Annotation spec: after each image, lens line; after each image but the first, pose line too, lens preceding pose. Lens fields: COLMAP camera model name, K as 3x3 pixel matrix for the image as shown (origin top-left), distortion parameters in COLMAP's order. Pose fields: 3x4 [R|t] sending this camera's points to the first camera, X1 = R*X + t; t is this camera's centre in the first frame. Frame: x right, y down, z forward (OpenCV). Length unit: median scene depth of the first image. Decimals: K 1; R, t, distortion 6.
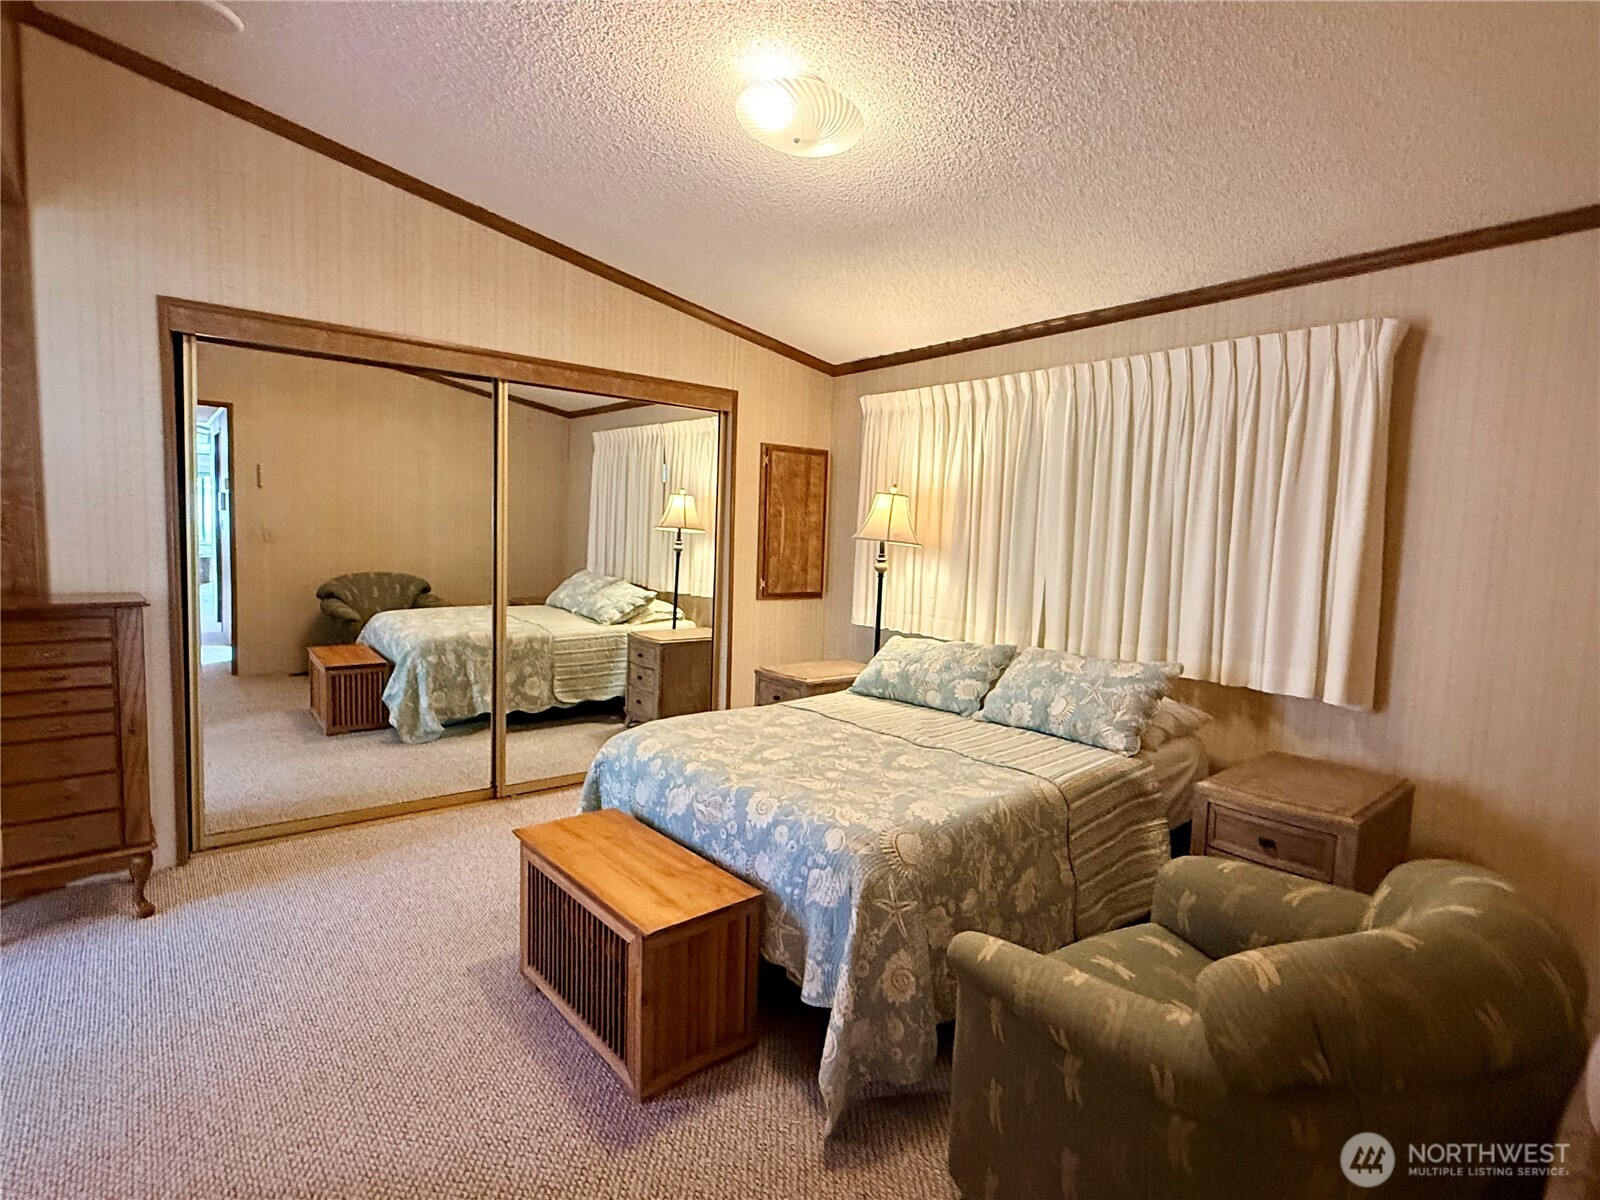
lens RADIAL K [[800.0, 0, 800.0], [0, 800.0, 600.0], [0, 0, 1]] dist [0.001250, 0.000034]
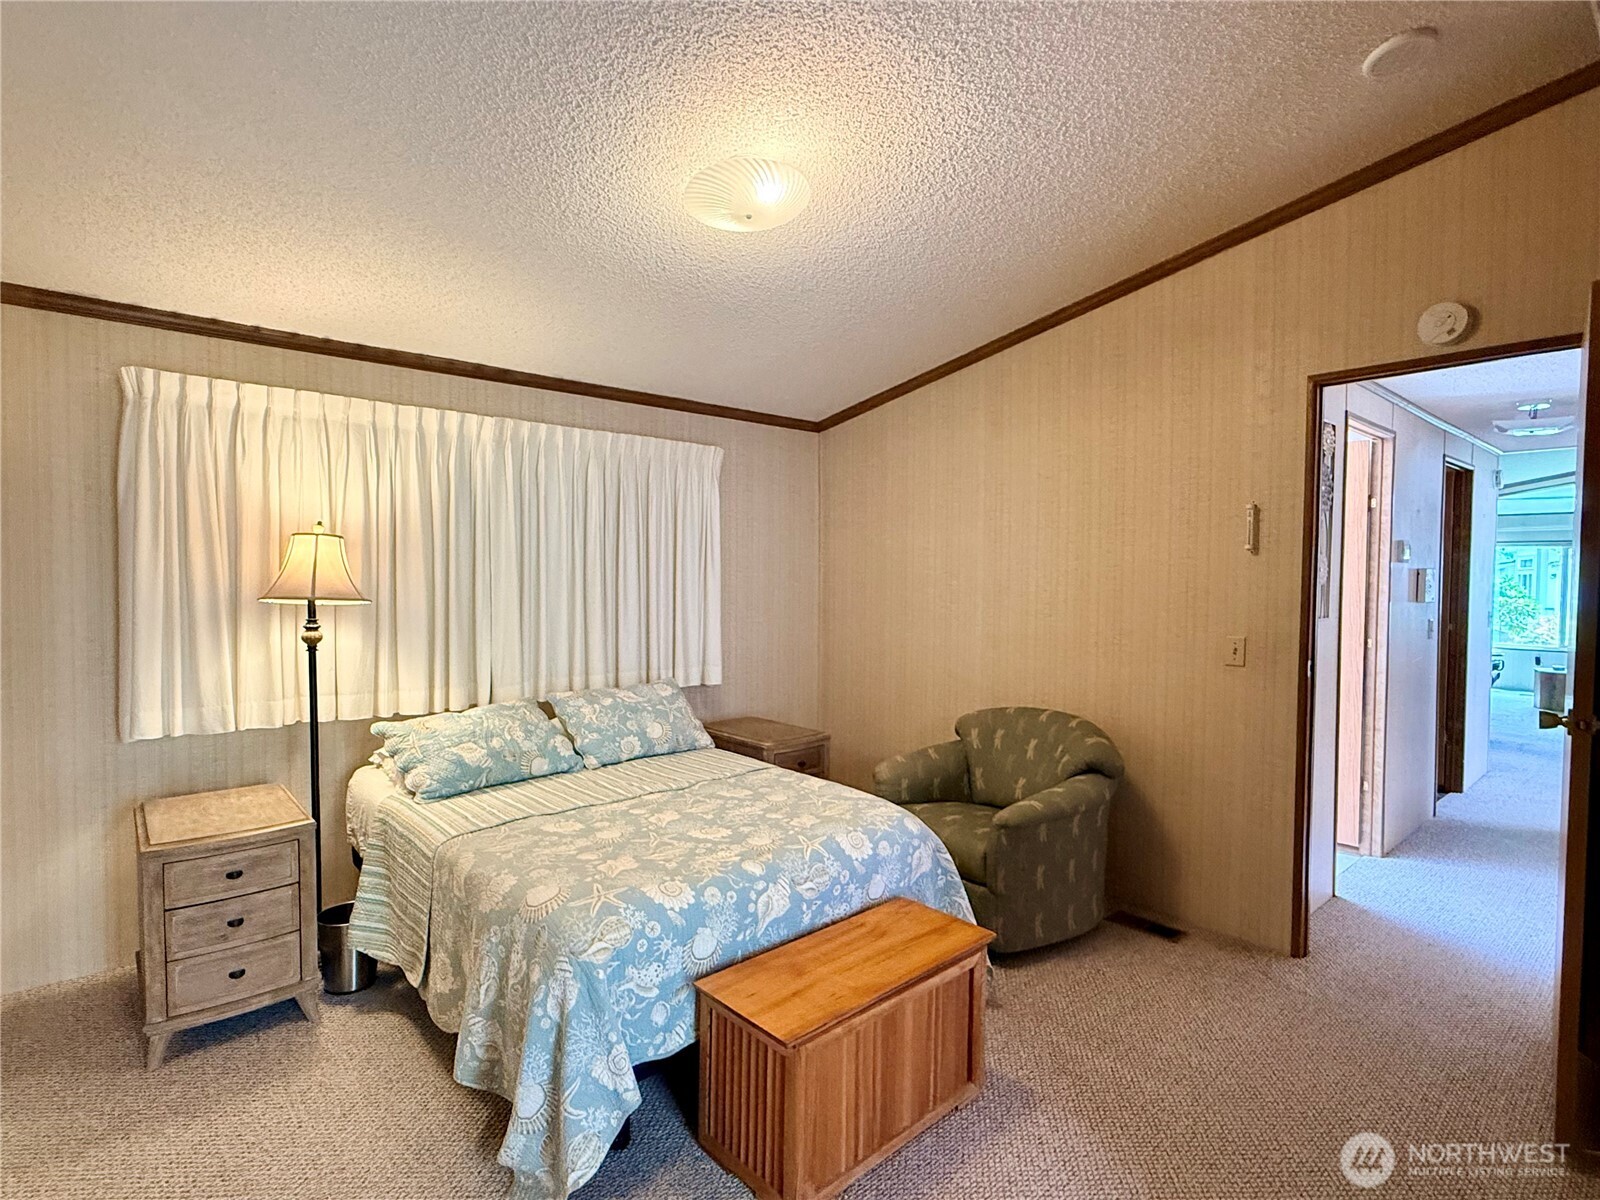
lens RADIAL K [[797.5, 0, 800.0], [0, 797.5, 600.0], [0, 0, 1]] dist [-0.001357, -0.000026]
pose [[-0.022567, -0.061469, 0.997854, -0.984362], [0.079980, 0.994798, 0.063090, -0.134118], [-0.996541, 0.081232, -0.017534, 0.925722]]
